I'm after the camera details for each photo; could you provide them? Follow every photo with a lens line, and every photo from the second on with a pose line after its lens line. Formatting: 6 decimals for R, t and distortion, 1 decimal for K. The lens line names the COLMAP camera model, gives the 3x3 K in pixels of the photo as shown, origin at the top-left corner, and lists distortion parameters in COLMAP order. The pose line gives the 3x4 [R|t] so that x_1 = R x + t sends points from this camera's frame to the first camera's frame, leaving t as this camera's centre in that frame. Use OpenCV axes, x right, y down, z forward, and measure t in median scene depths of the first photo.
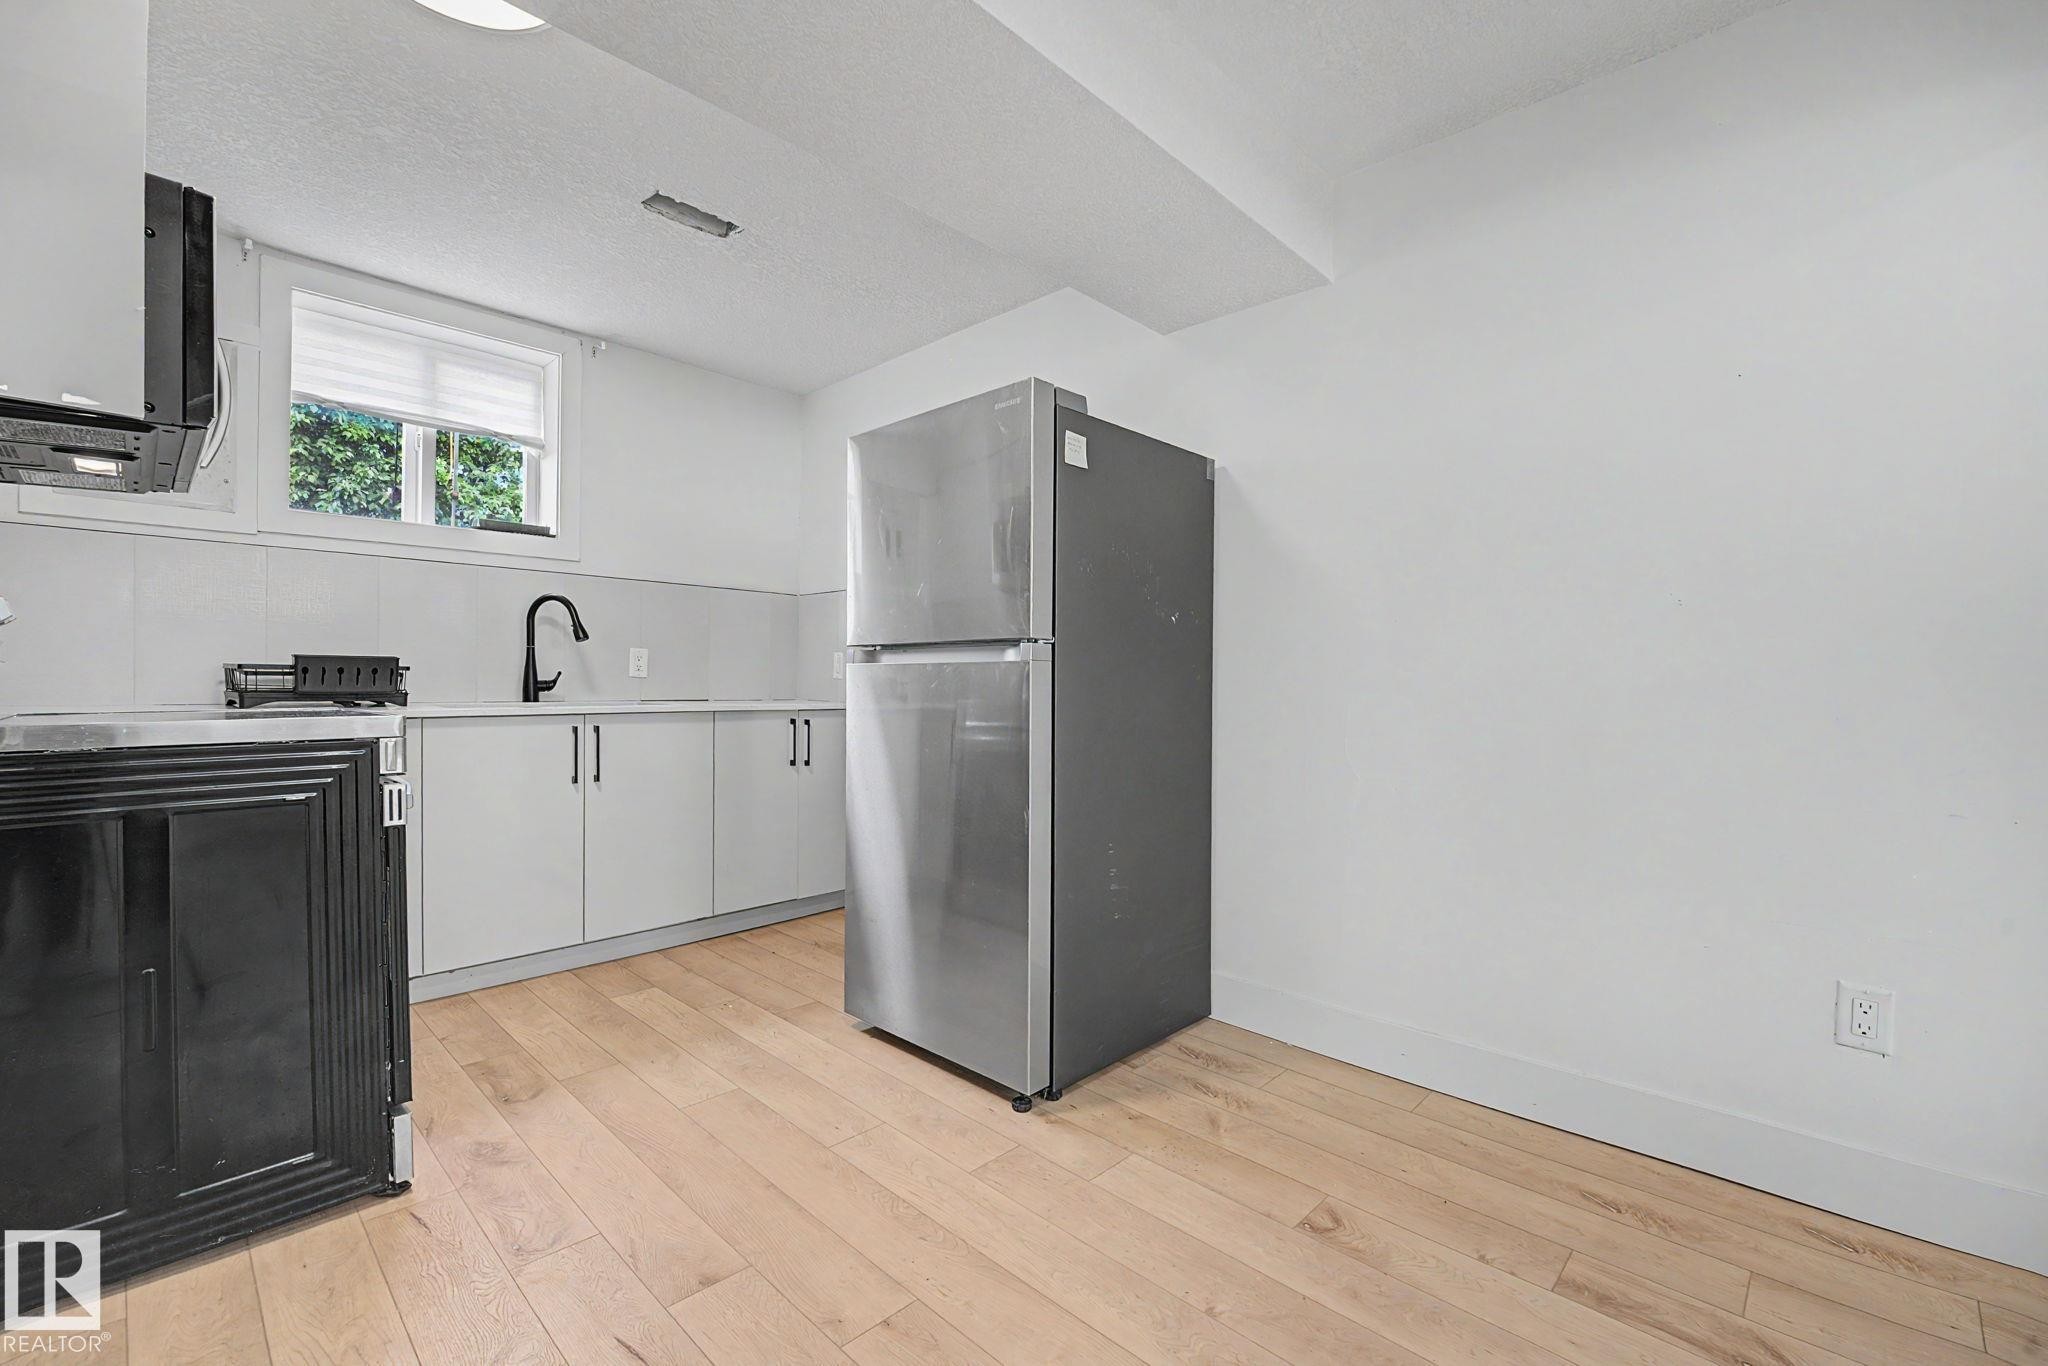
lens RADIAL K [[856.0, 0, 1025.2], [0, 856.0, 681.5], [0, 0, 1]] dist [0.019438, -0.009022]
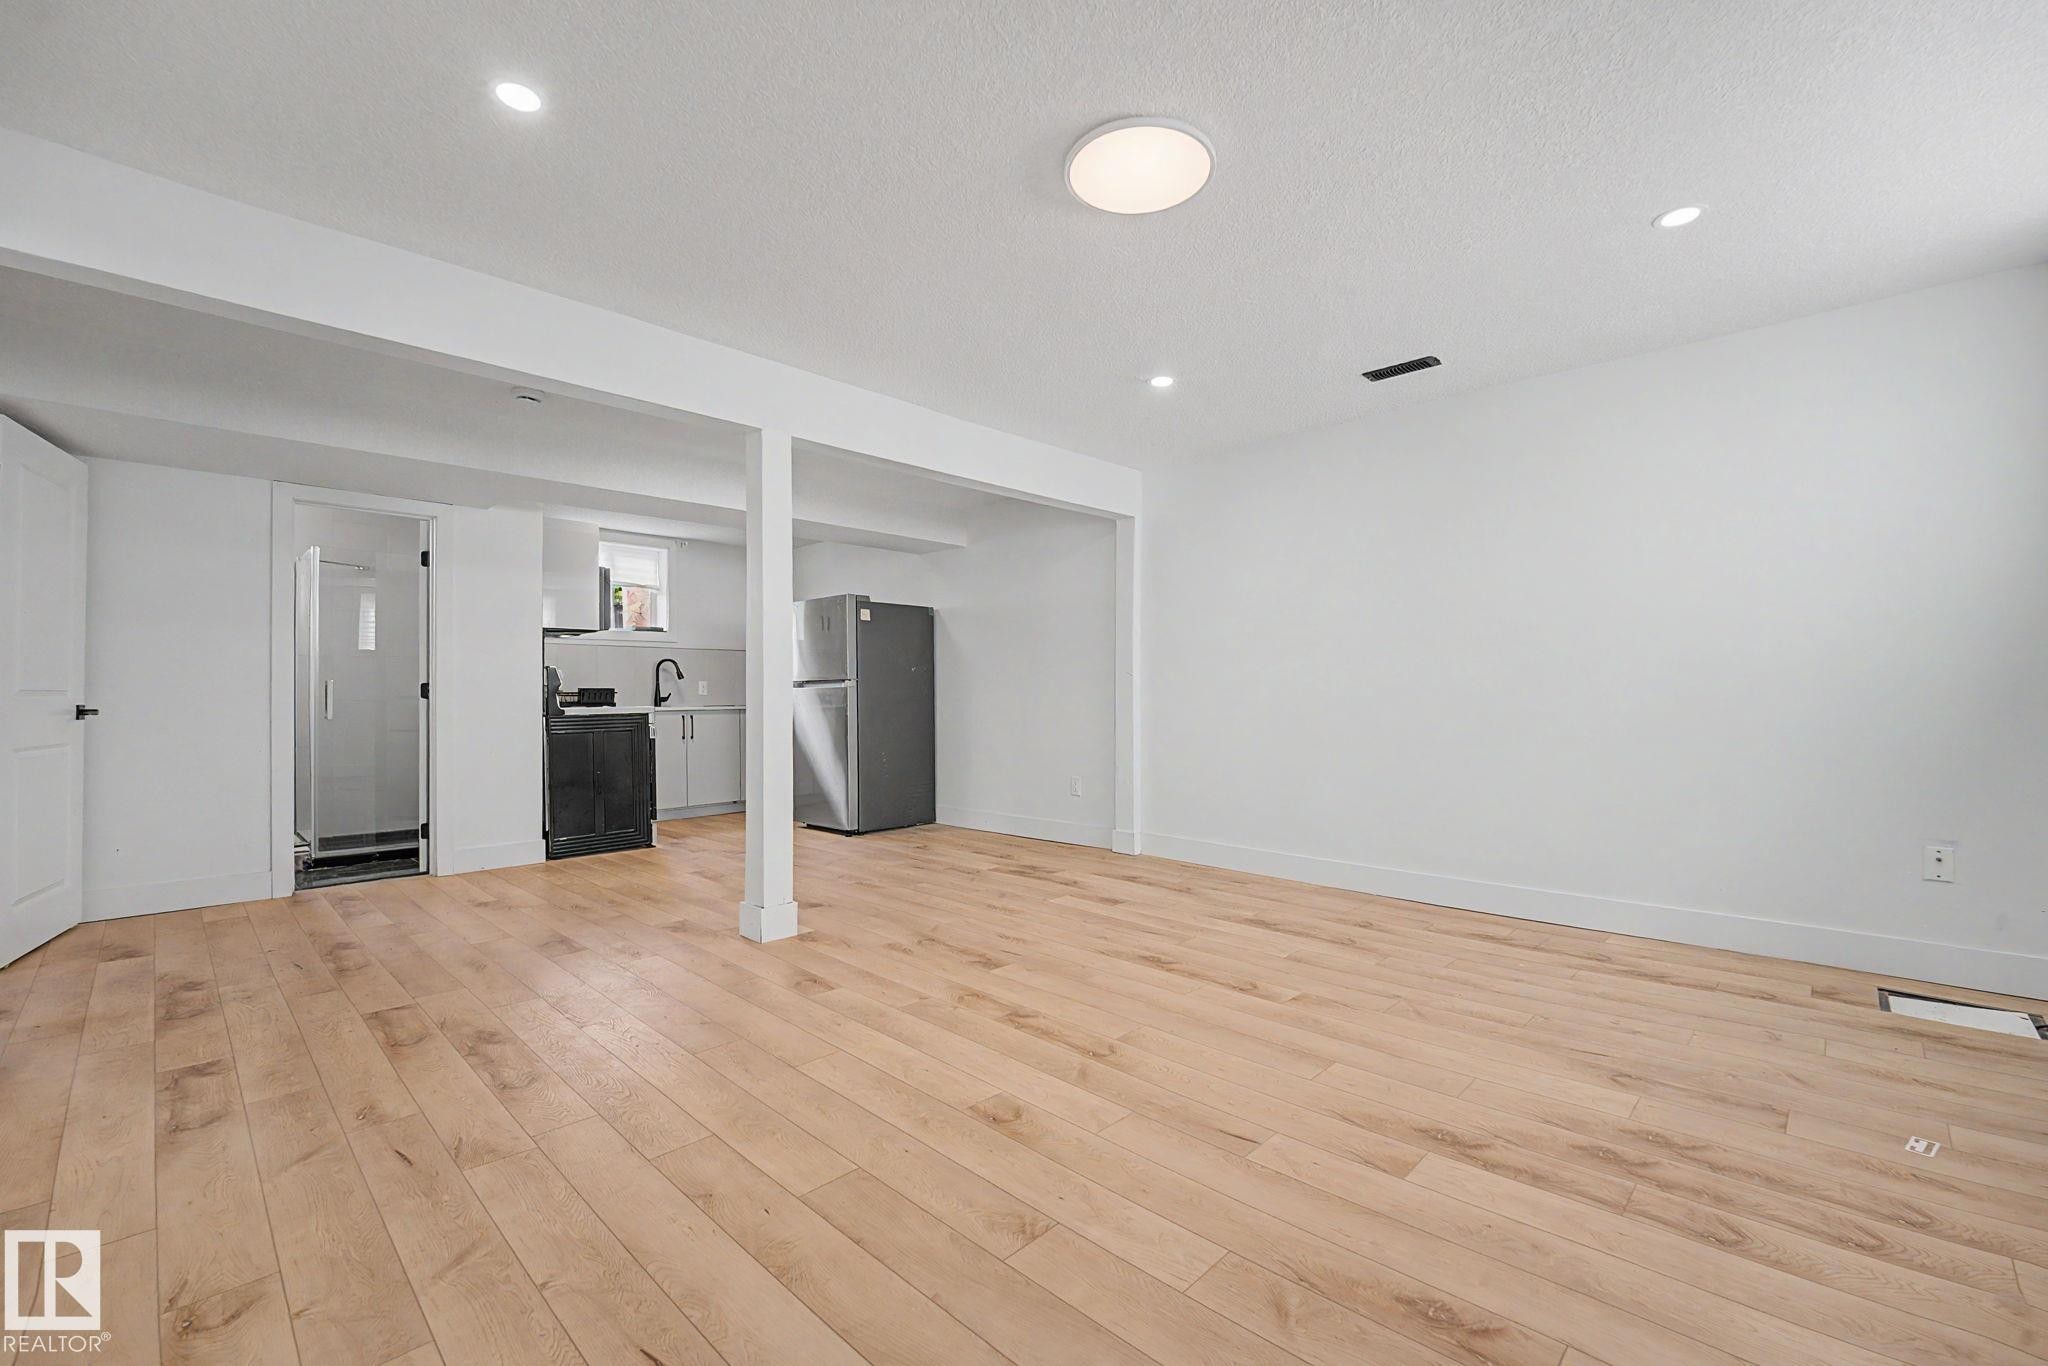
lens RADIAL K [[836.3, 0, 1024.0], [0, 836.3, 683.0], [0, 0, 1]] dist [0.018376, -0.024830]
pose [[0.999844, -0.017502, 0.002576, 0.513313], [0.017534, 0.999764, -0.012799, 0.009744], [-0.002351, 0.012842, 0.999915, -1.622208]]
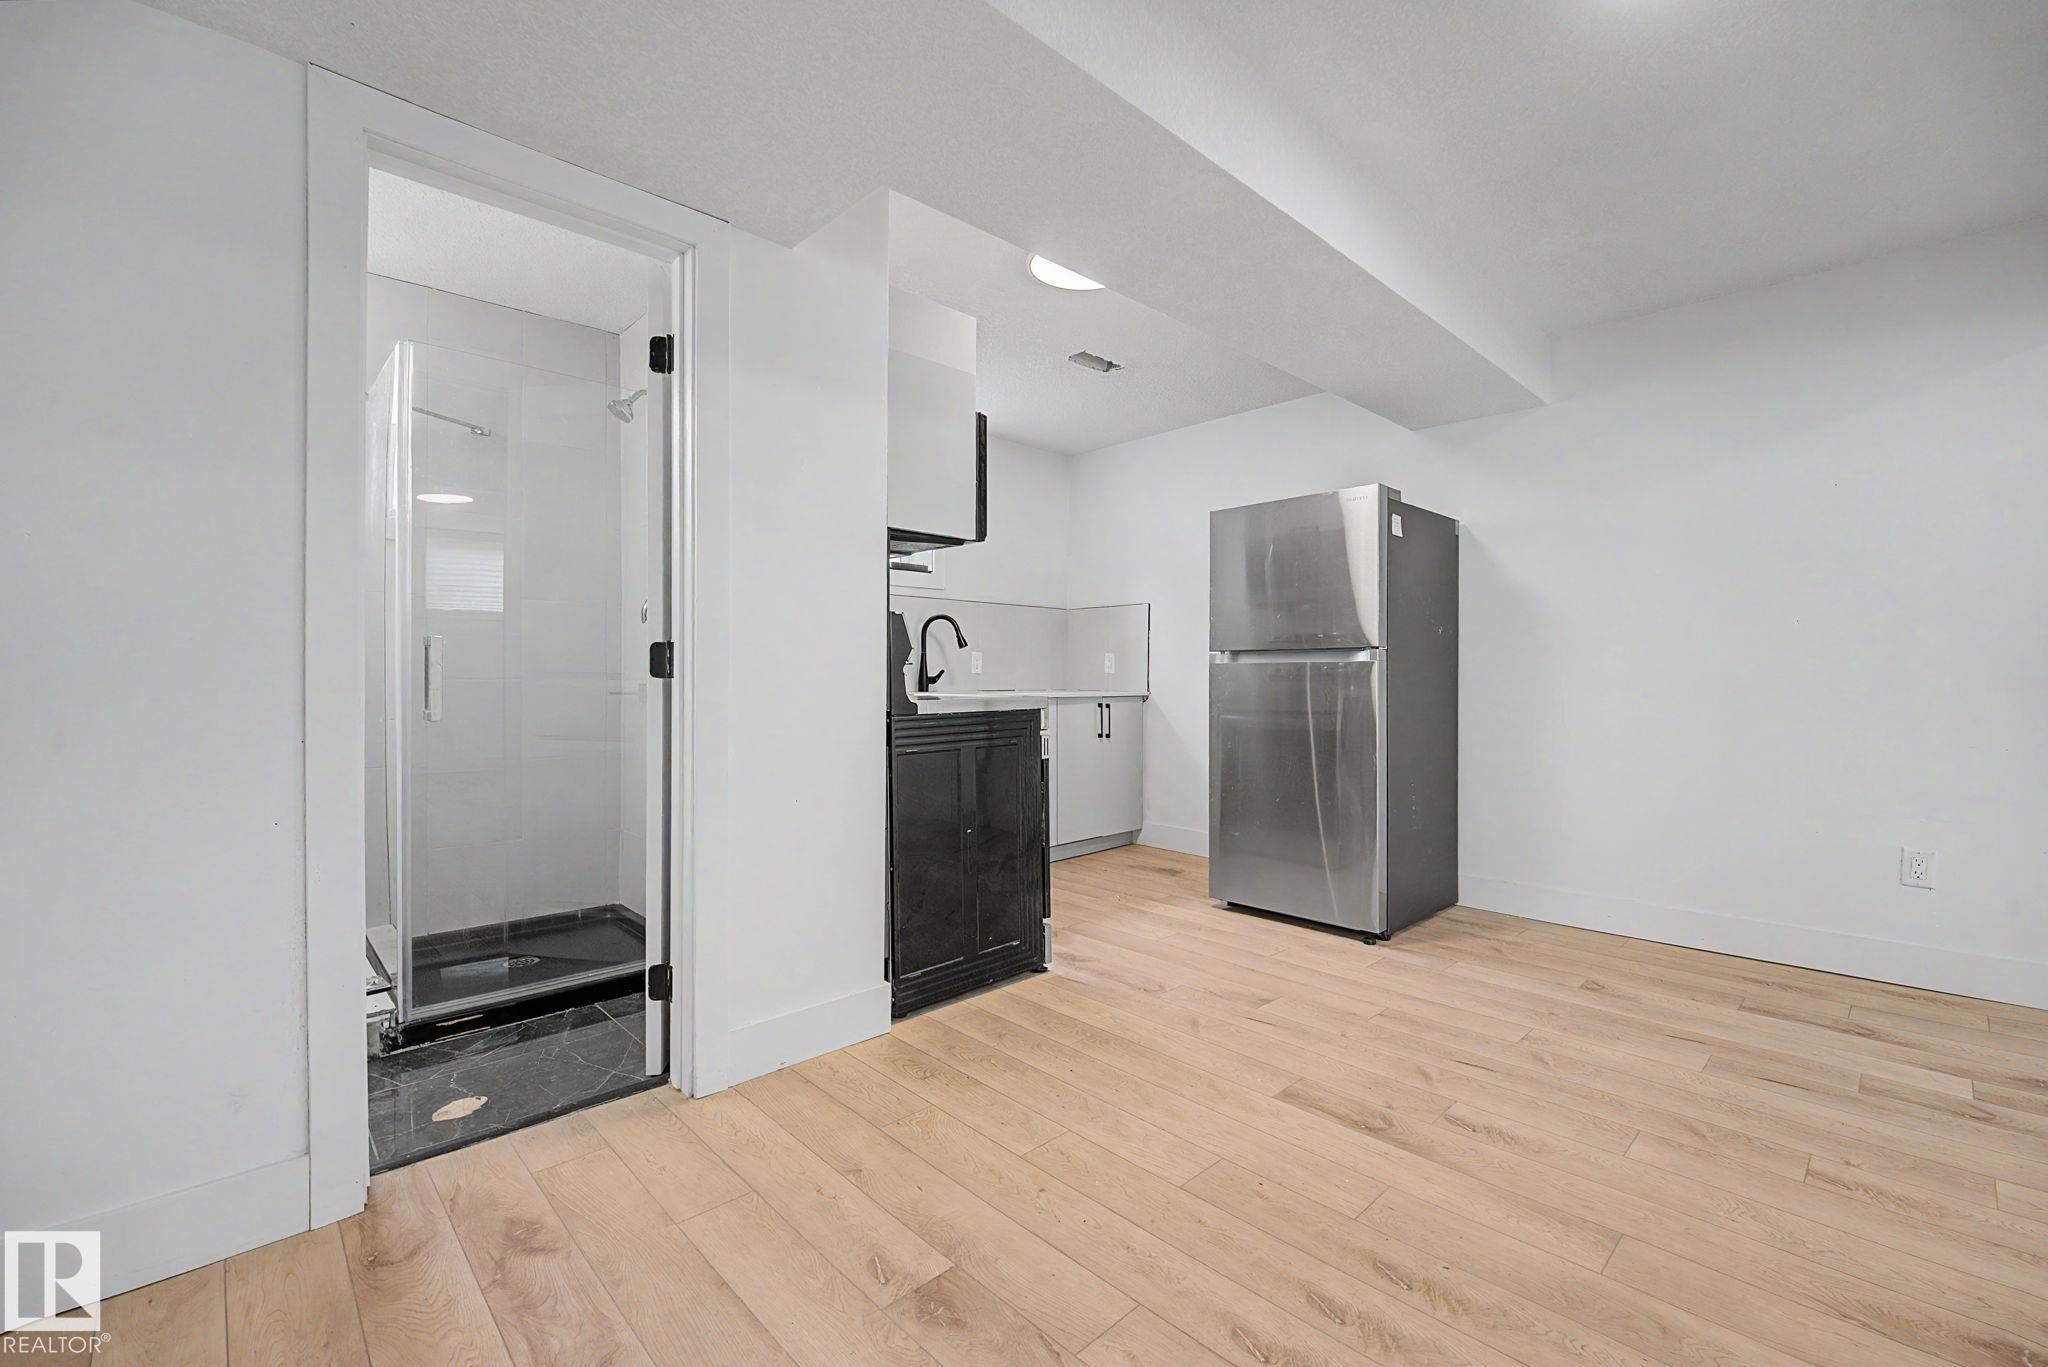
lens RADIAL K [[850.9, 0, 1023.0], [0, 850.9, 677.9], [0, 0, 1]] dist [-0.003940, -0.000341]
pose [[0.999013, -0.008938, -0.043502, -0.480809], [0.009073, 0.999955, 0.002891, -0.002630], [0.043474, -0.003282, 0.999049, -0.497774]]
